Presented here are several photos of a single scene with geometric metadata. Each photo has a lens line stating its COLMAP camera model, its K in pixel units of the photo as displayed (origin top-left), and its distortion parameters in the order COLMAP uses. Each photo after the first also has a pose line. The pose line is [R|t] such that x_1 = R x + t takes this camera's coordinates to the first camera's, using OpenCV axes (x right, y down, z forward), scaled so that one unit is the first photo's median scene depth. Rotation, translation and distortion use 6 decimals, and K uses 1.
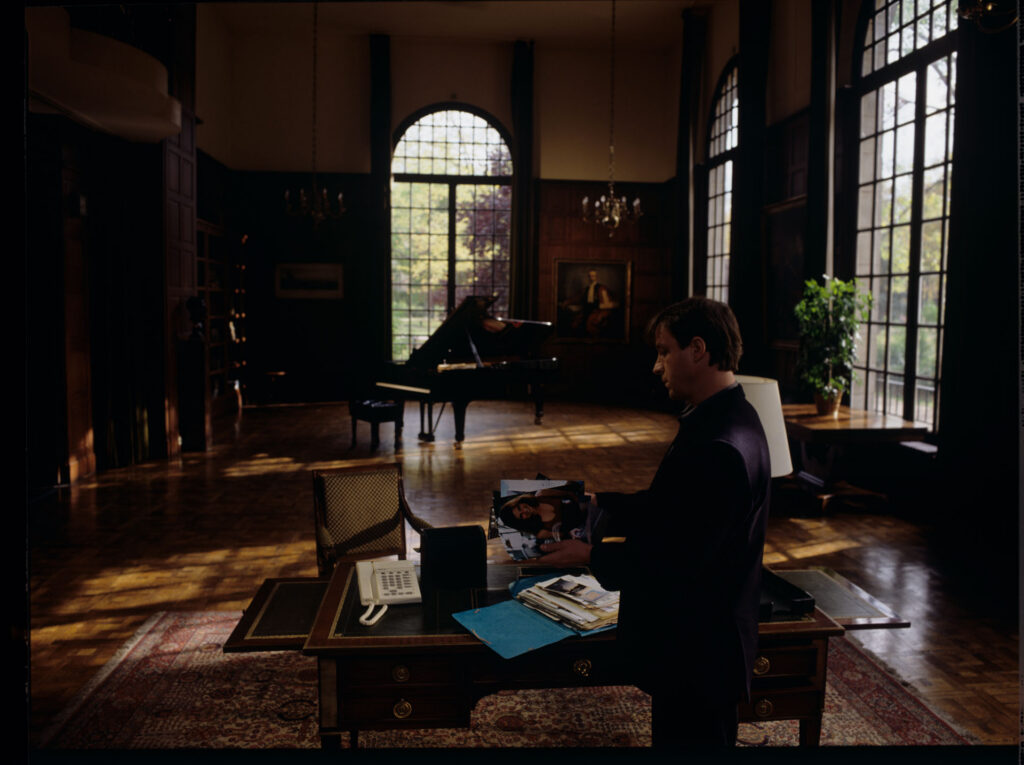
lens RADIAL K [[840.7, 0, 515.2], [0, 840.7, 368.6], [0, 0, 1]] dist [-0.006129, 0.010984]
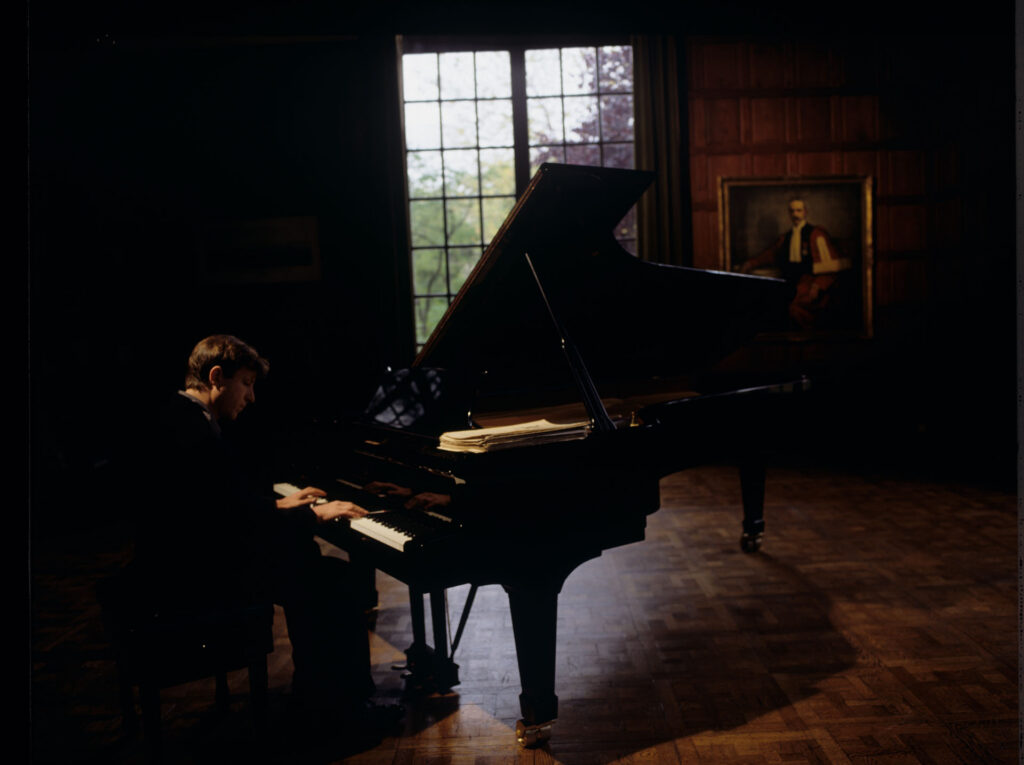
lens RADIAL K [[840.7, 0, 515.2], [0, 840.7, 368.6], [0, 0, 1]] dist [-0.006129, 0.010984]
pose [[0.992332, -0.046394, -0.114564, -0.024732], [0.044252, 0.998796, -0.021176, -0.010139], [0.115409, 0.015944, 0.993190, 0.471896]]
